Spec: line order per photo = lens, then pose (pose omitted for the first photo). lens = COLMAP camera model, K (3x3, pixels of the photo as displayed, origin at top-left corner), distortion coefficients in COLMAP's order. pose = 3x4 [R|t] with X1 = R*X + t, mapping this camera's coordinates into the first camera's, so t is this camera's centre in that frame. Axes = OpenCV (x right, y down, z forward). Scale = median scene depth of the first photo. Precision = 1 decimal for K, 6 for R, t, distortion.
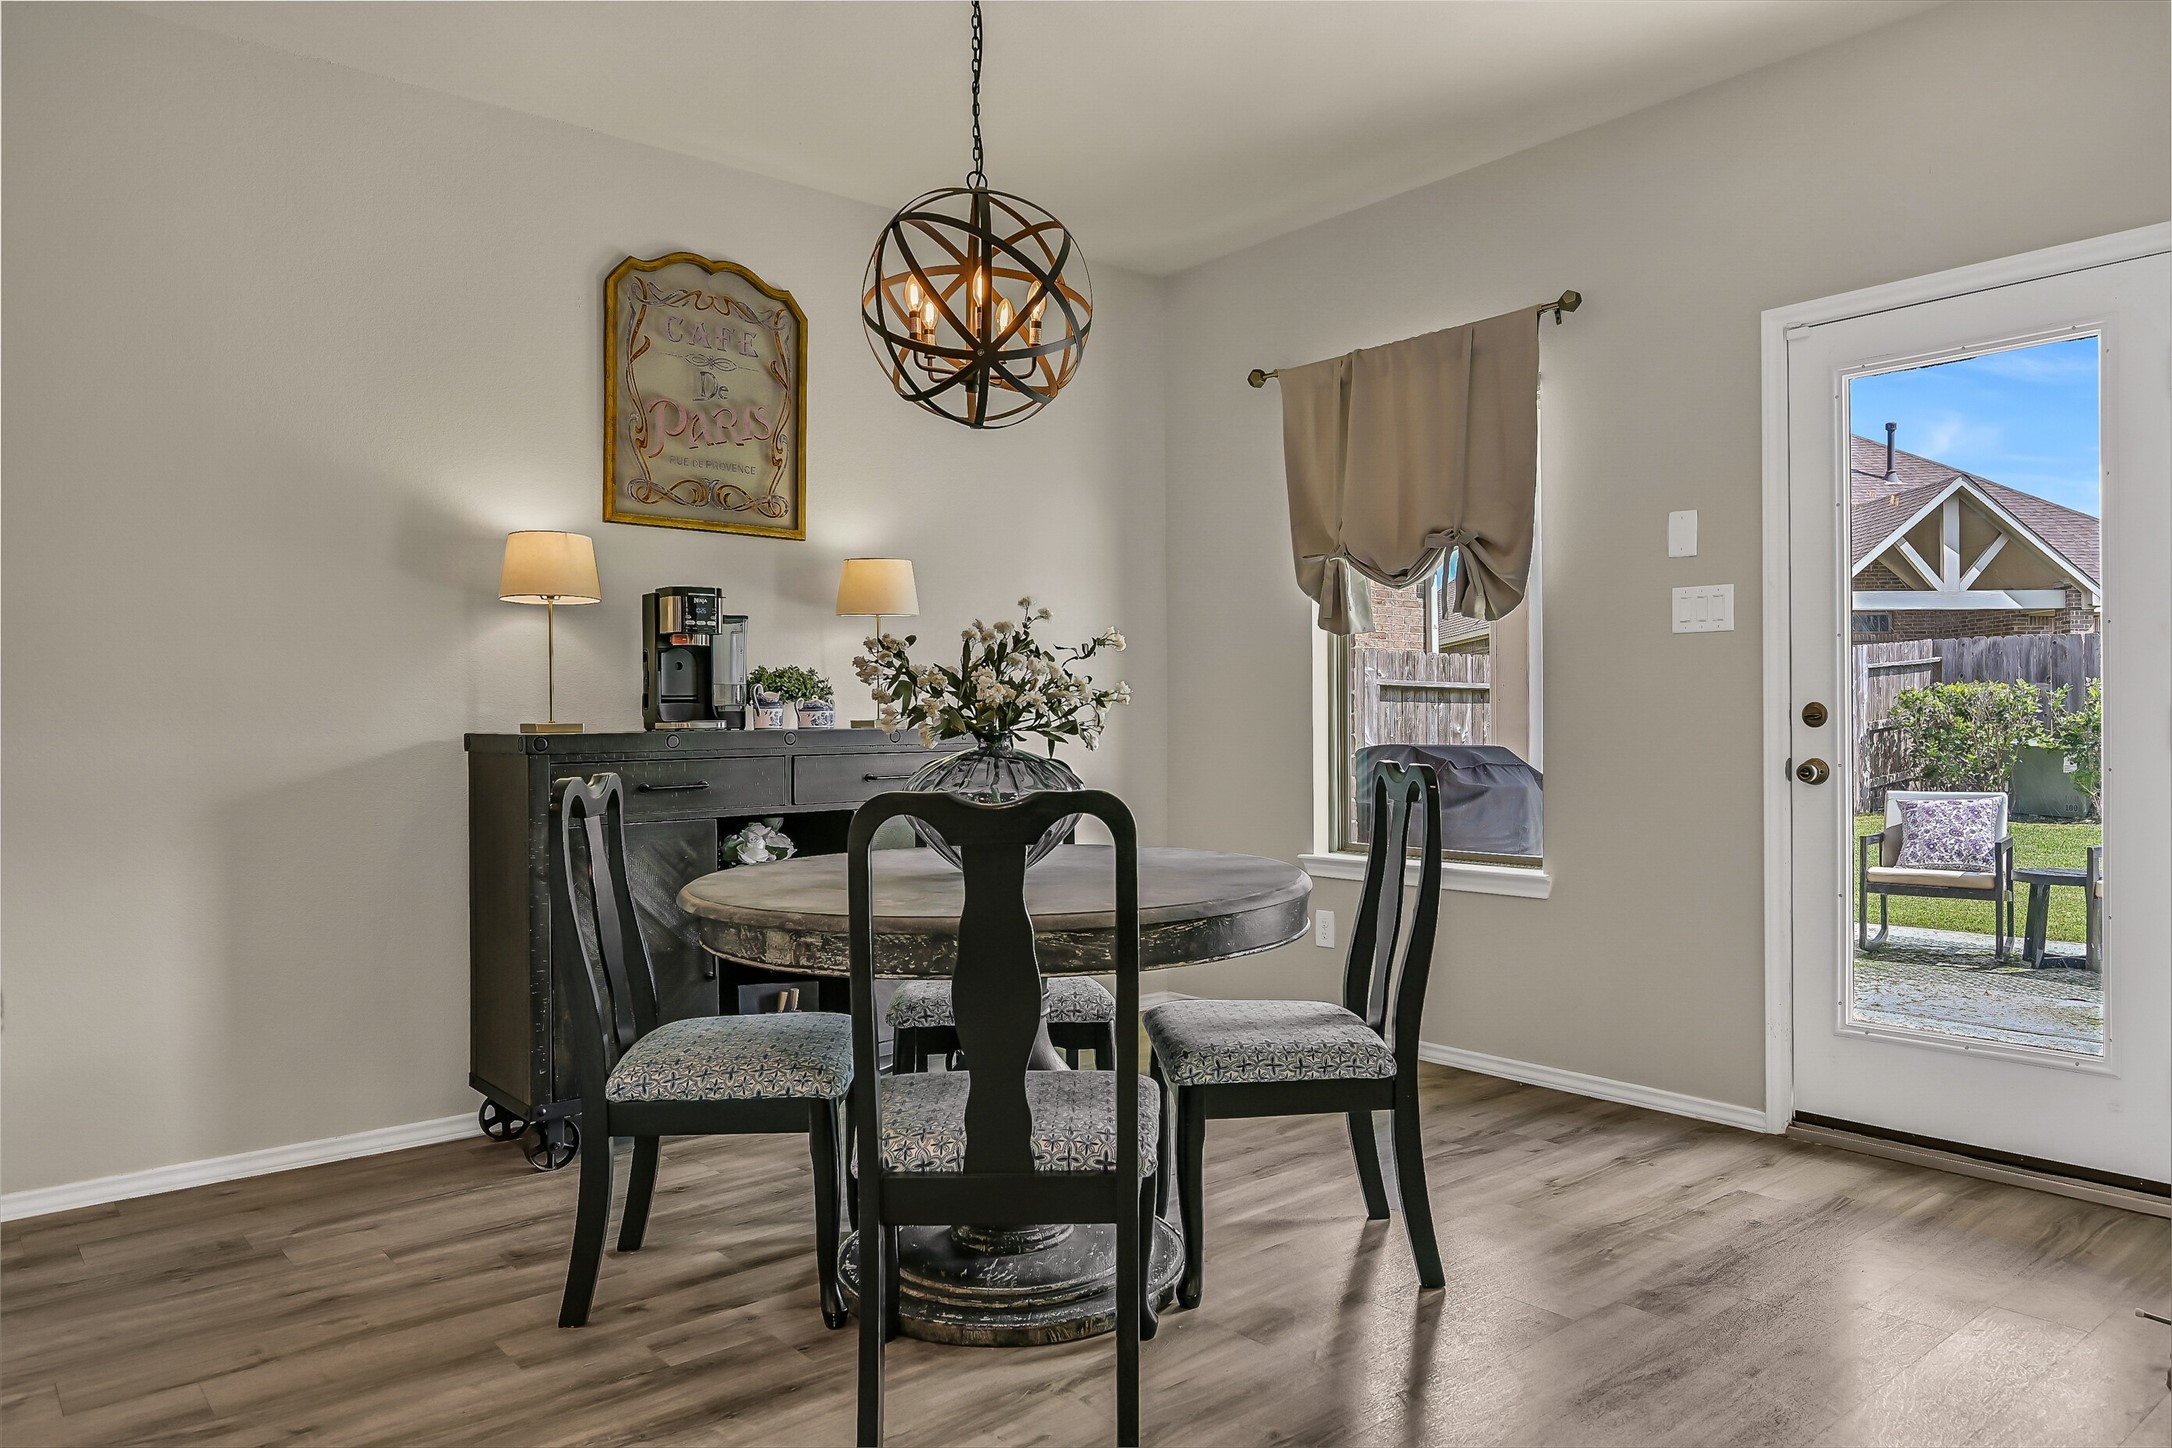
lens RADIAL K [[1448.5, 0, 1125.0], [0, 1448.5, 713.5], [0, 0, 1]] dist [-0.001545, 0.001851]
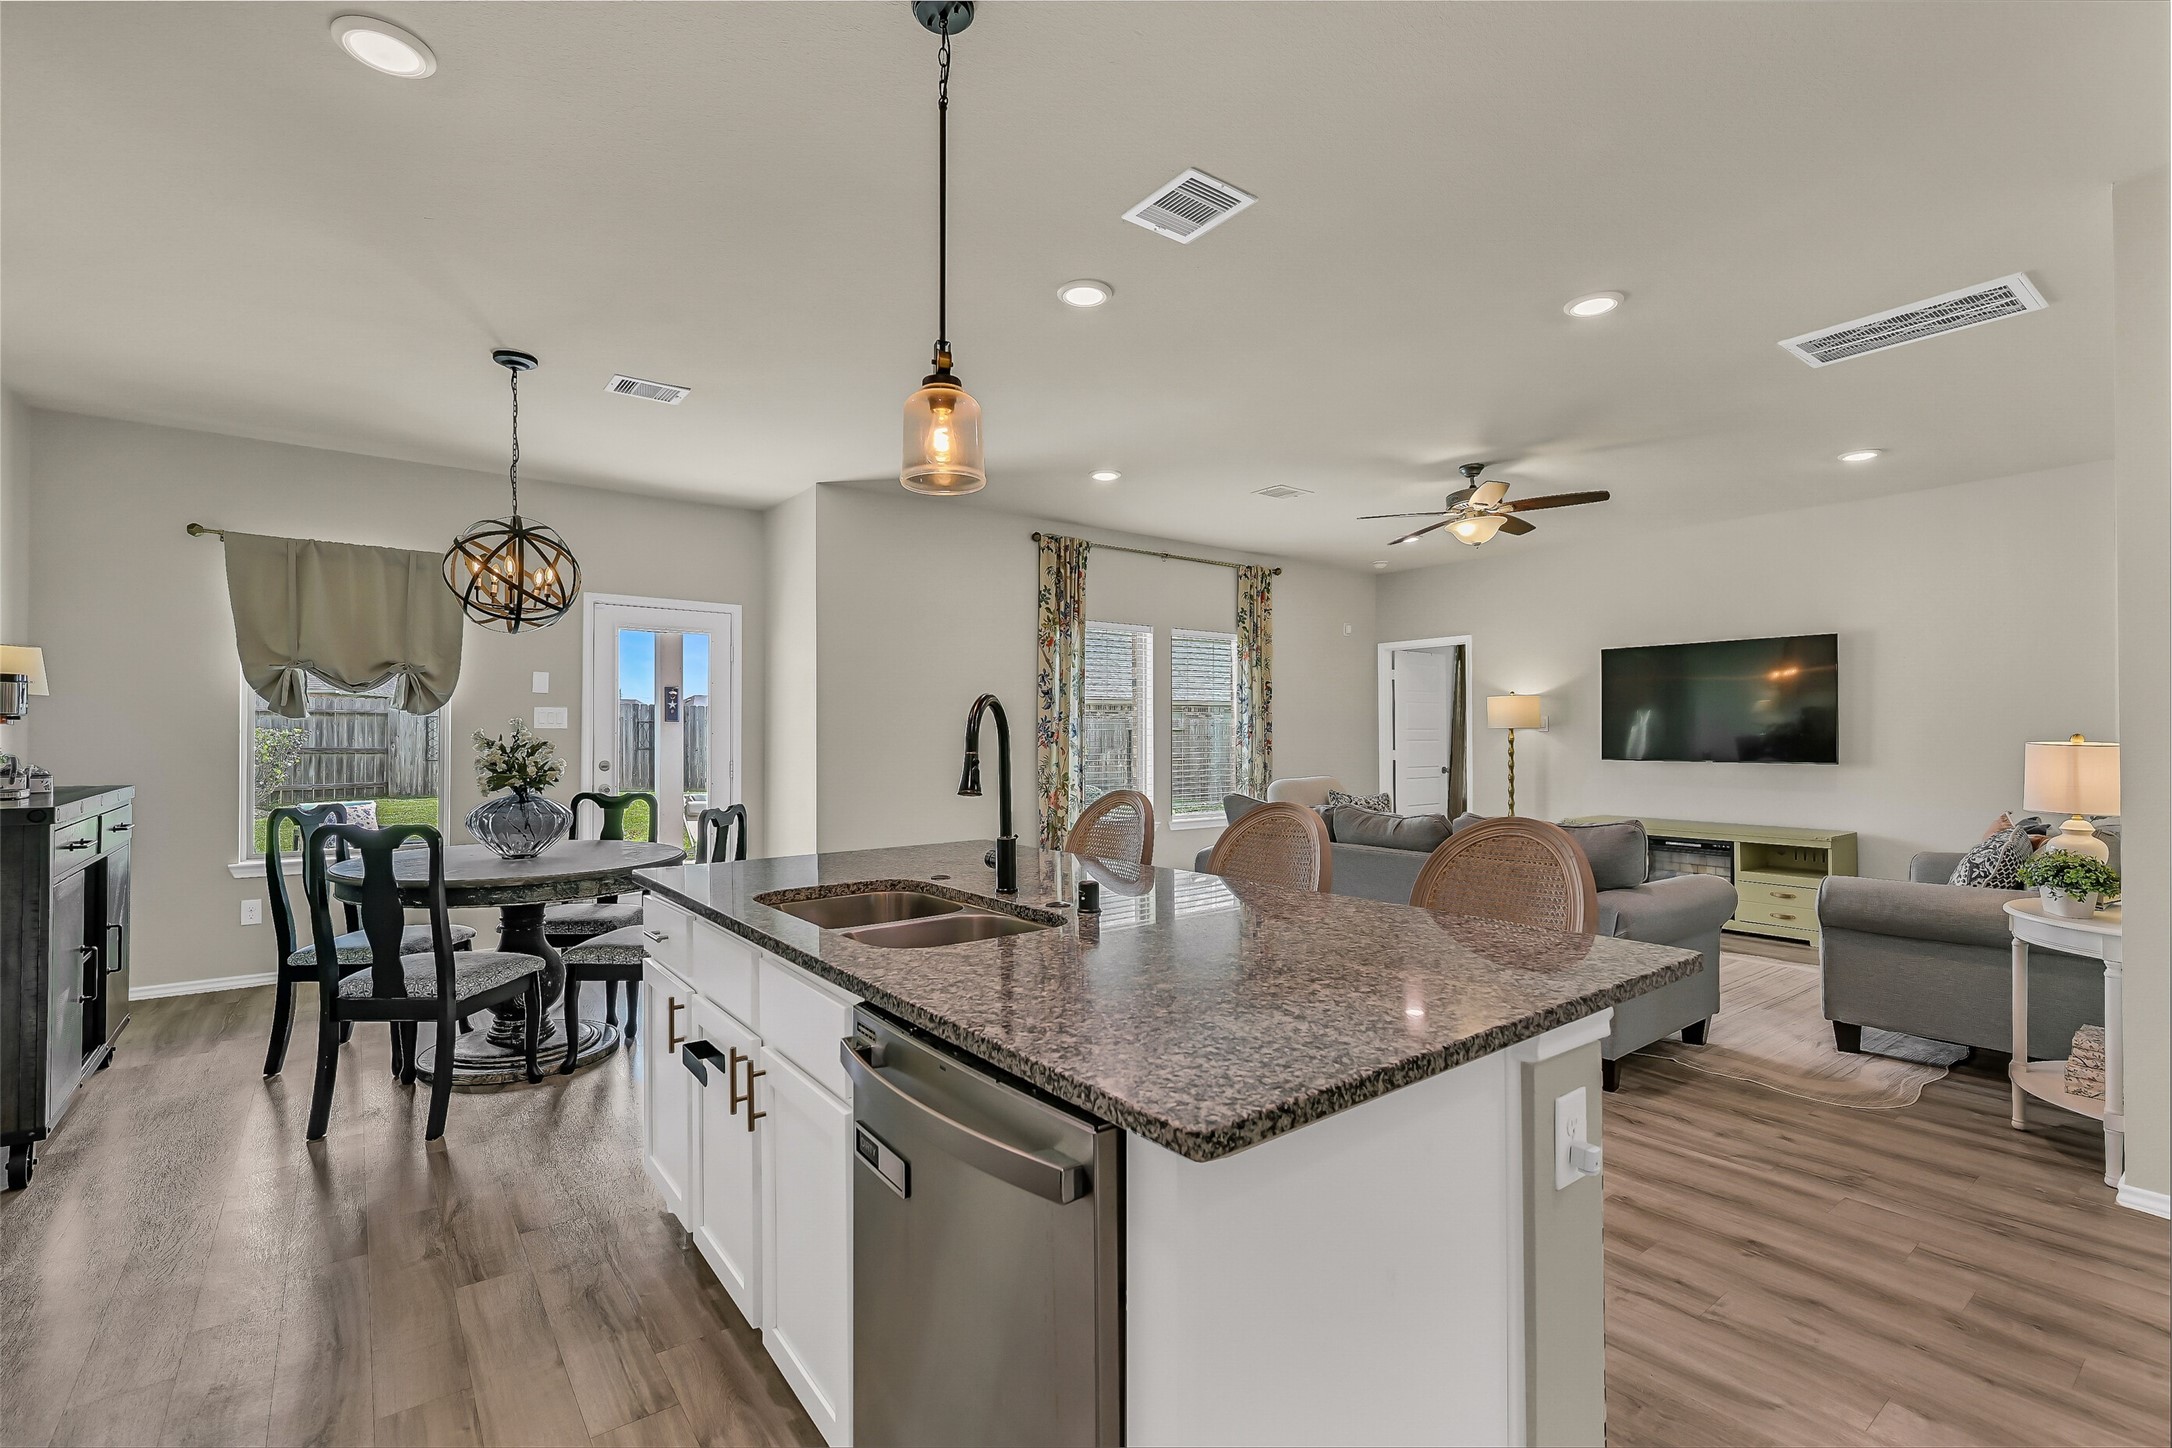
lens RADIAL K [[983.6, 0, 1099.3], [0, 983.6, 725.0], [0, 0, 1]] dist [0.011574, -0.000375]
pose [[0.052434, 0.019313, 0.998438, -1.013091], [-0.005853, 0.999802, -0.019032, -0.037502], [-0.998607, -0.004846, 0.052536, 0.097393]]
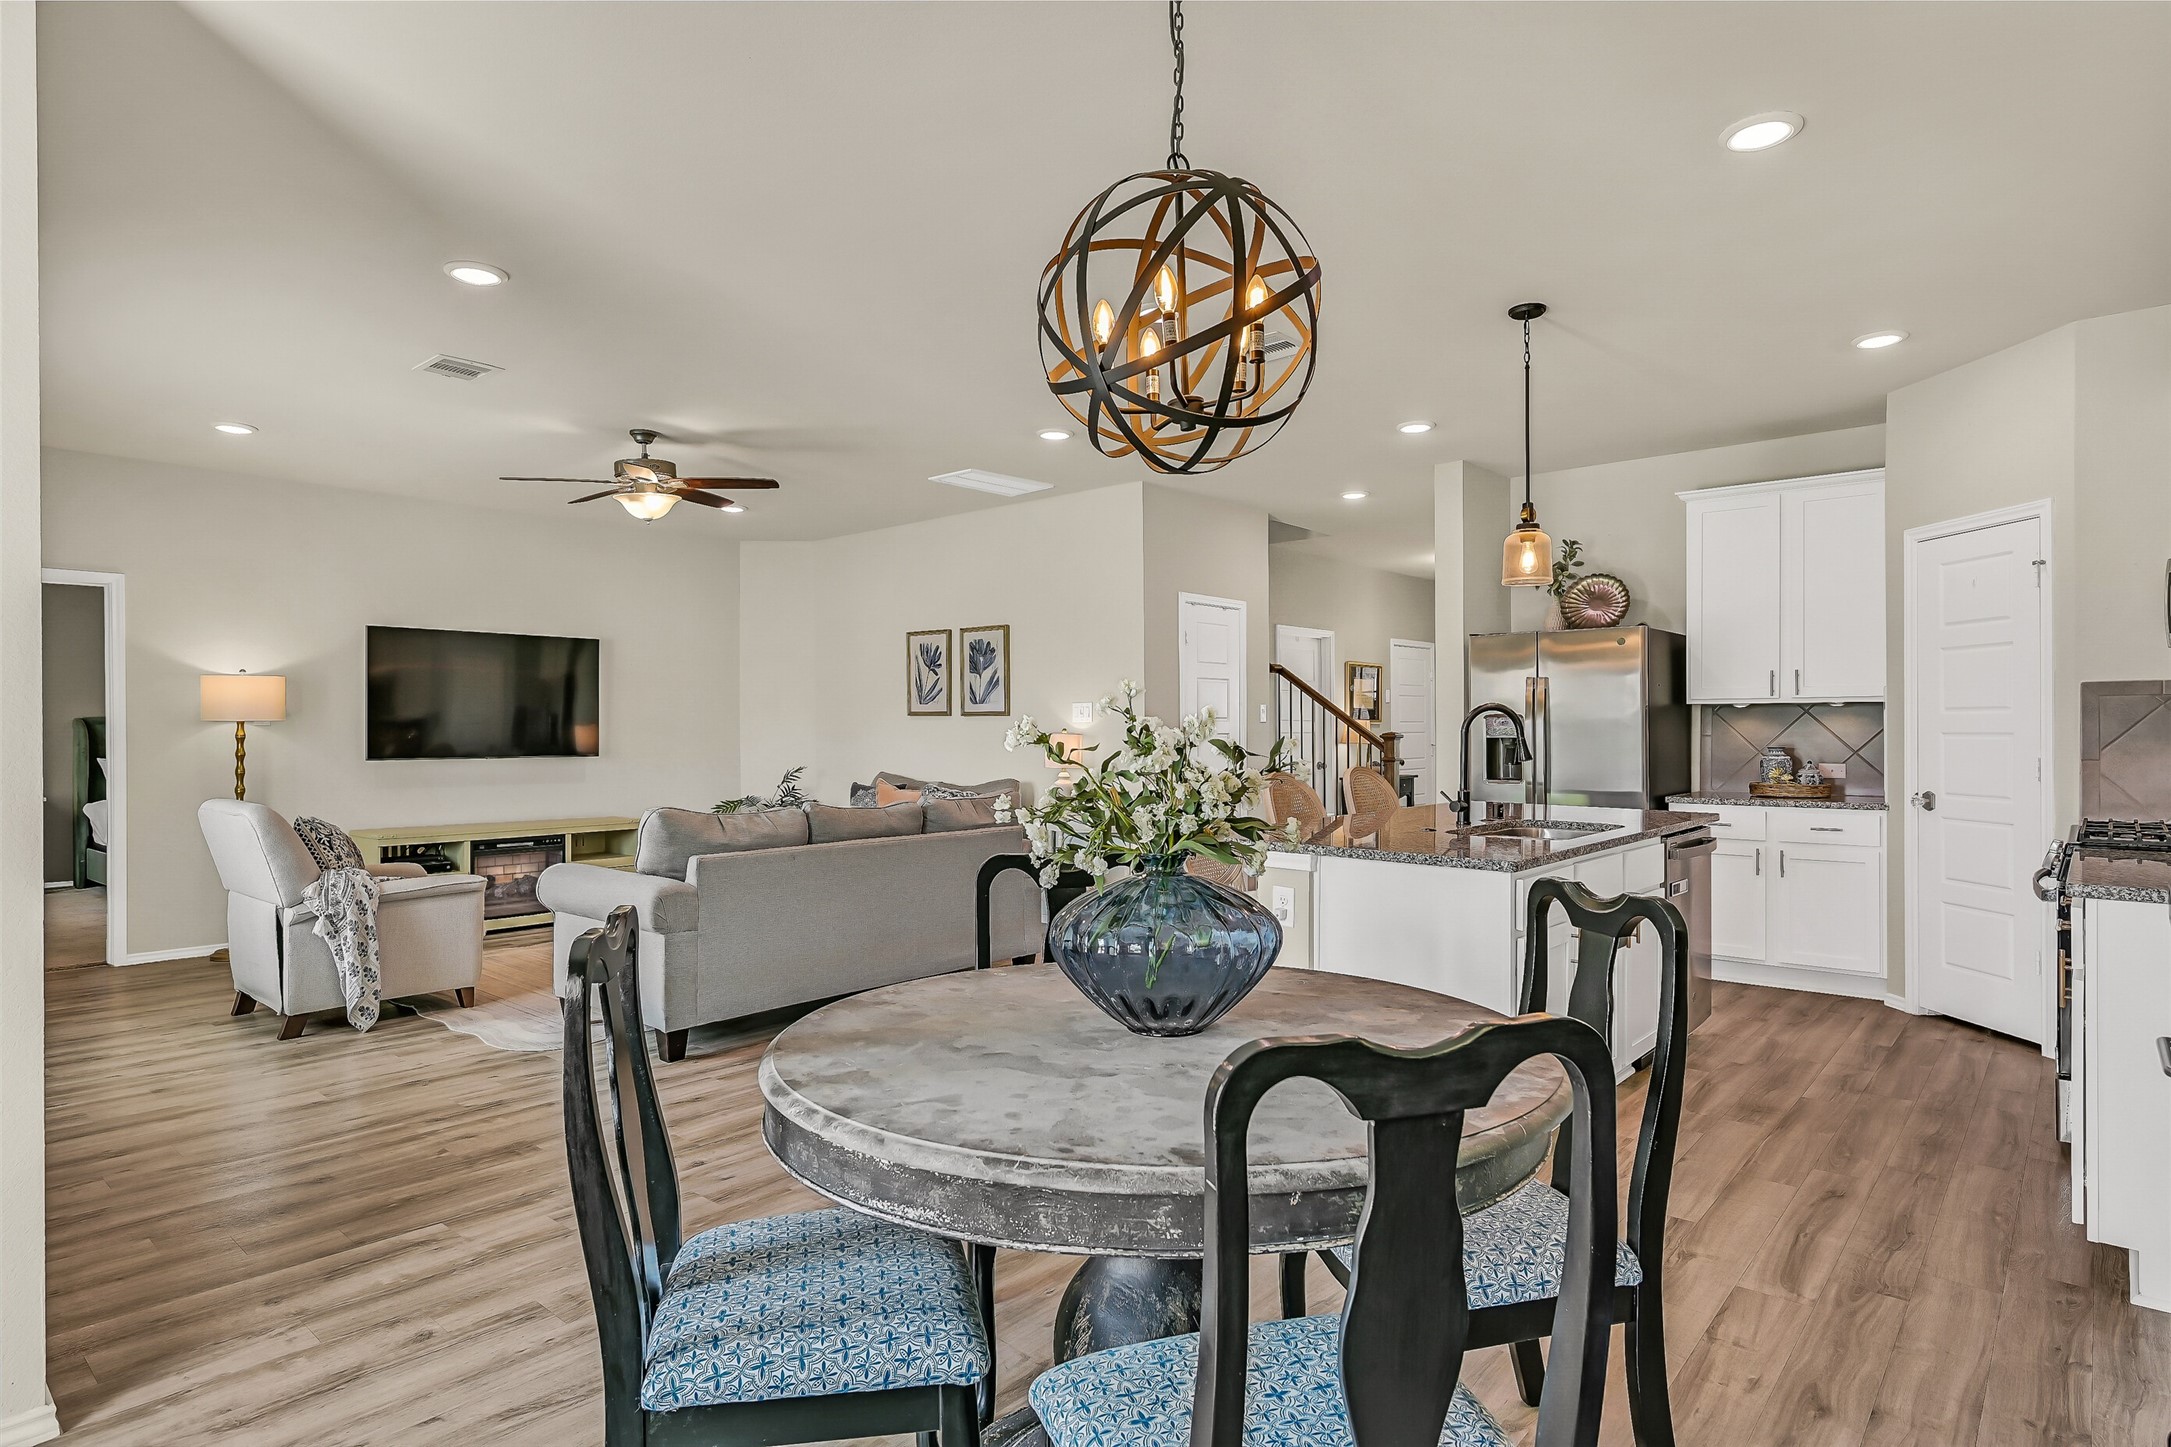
lens RADIAL K [[1155.8, 0, 1104.4], [0, 1155.8, 727.1], [0, 0, 1]] dist [-0.002263, 0.000672]
pose [[-0.990123, 0.010450, -0.139809, 0.018139], [0.011582, 0.999906, -0.007286, -0.038153], [0.139720, -0.008834, -0.990152, 1.175827]]
